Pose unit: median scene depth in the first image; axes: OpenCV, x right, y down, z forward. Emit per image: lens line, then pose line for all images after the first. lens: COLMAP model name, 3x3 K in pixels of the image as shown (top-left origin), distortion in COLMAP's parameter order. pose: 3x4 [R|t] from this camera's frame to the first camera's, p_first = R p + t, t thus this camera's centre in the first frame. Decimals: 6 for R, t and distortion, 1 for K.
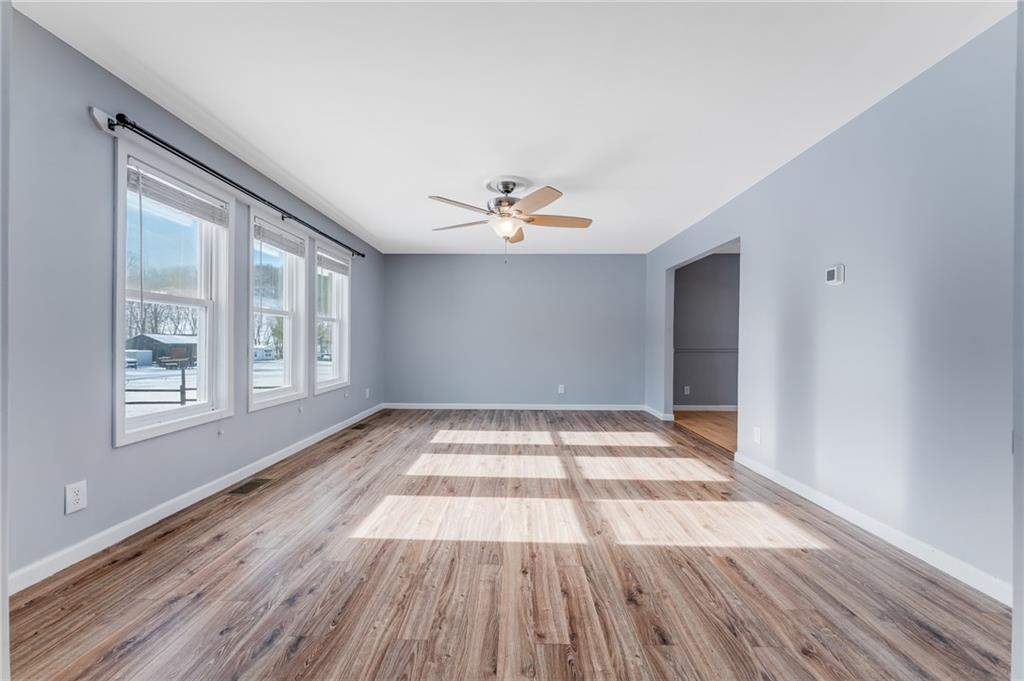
lens RADIAL K [[405.6, 0, 505.5], [0, 405.6, 341.0], [0, 0, 1]] dist [0.002262, -0.001106]
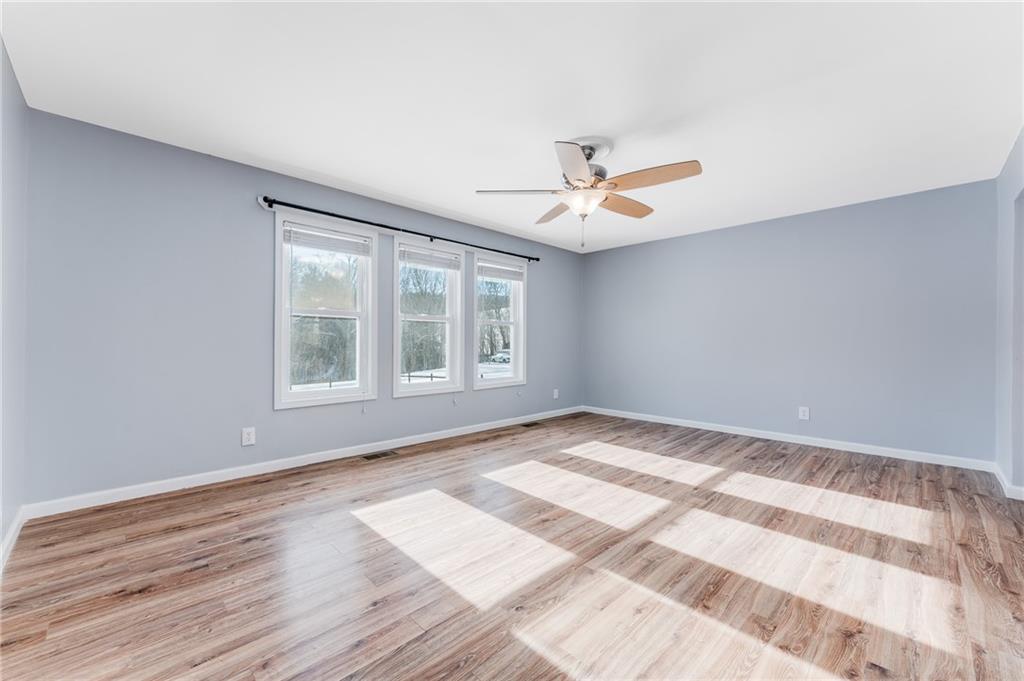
lens RADIAL K [[405.6, 0, 506.8], [0, 405.6, 344.2], [0, 0, 1]] dist [0.002262, -0.001106]
pose [[0.715107, 0.001250, -0.699014, 0.571667], [0.000075, 0.999998, 0.001865, 0.004425], [0.699015, -0.001386, 0.715106, 0.378045]]
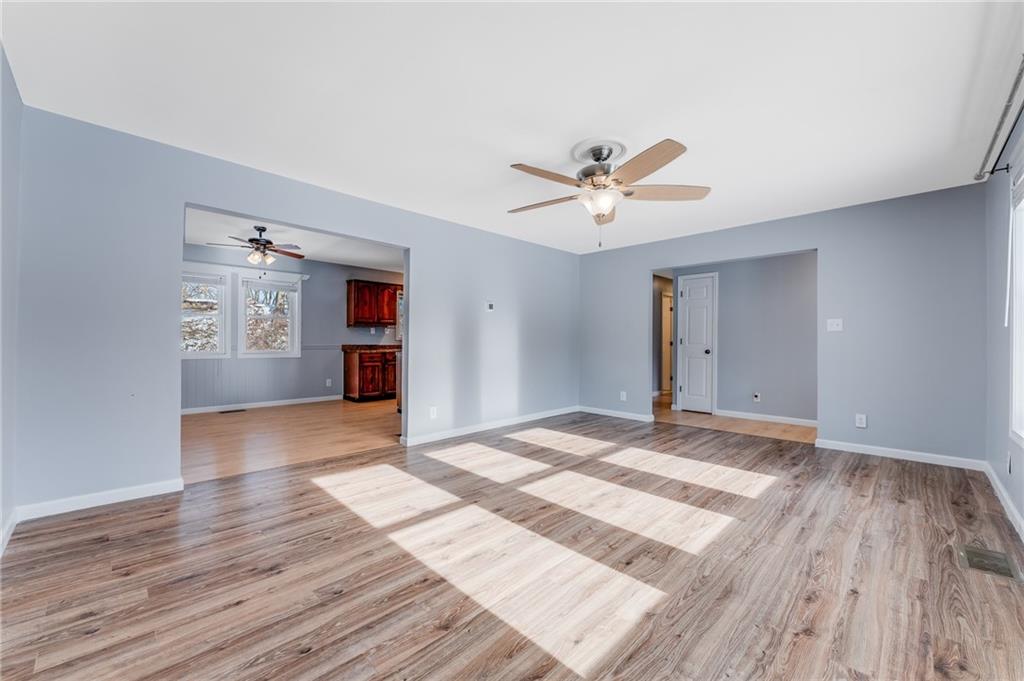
lens RADIAL K [[405.6, 0, 506.5], [0, 405.6, 344.8], [0, 0, 1]] dist [0.002262, -0.001106]
pose [[-0.721060, -0.014710, 0.692716, -0.531524], [-0.011145, 0.999892, 0.009632, -0.001727], [-0.692783, -0.000775, -0.721146, 2.124929]]
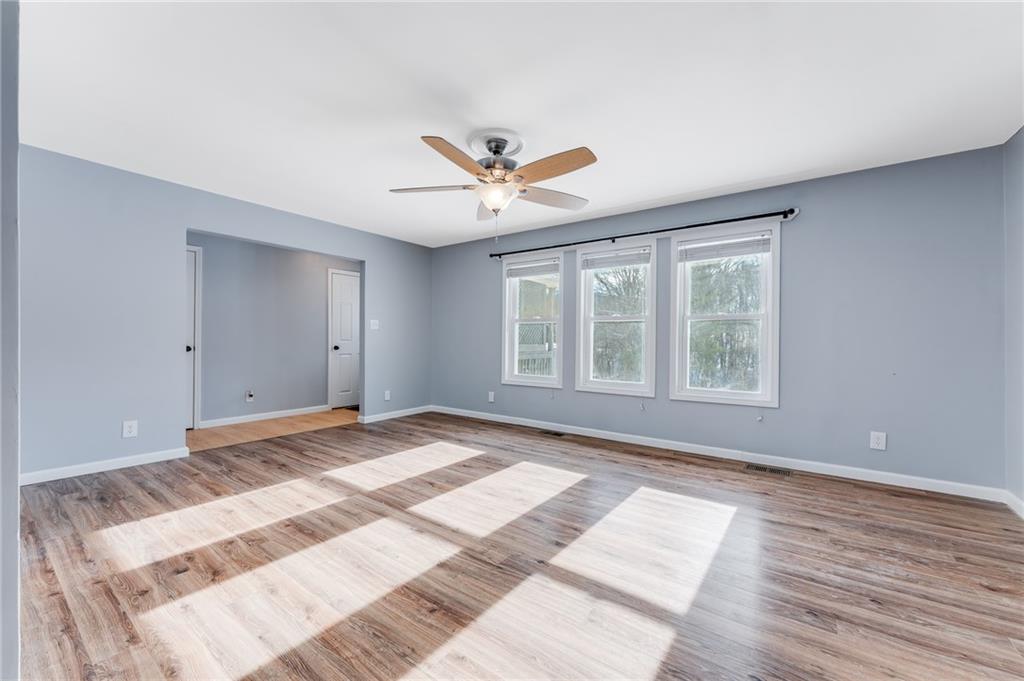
lens RADIAL K [[405.6, 0, 509.3], [0, 405.6, 341.1], [0, 0, 1]] dist [0.002262, -0.001106]
pose [[-0.571263, -0.009916, -0.820707, 0.792303], [-0.010672, 0.999932, -0.004653, 0.007319], [0.820698, 0.006100, -0.571330, 1.830917]]
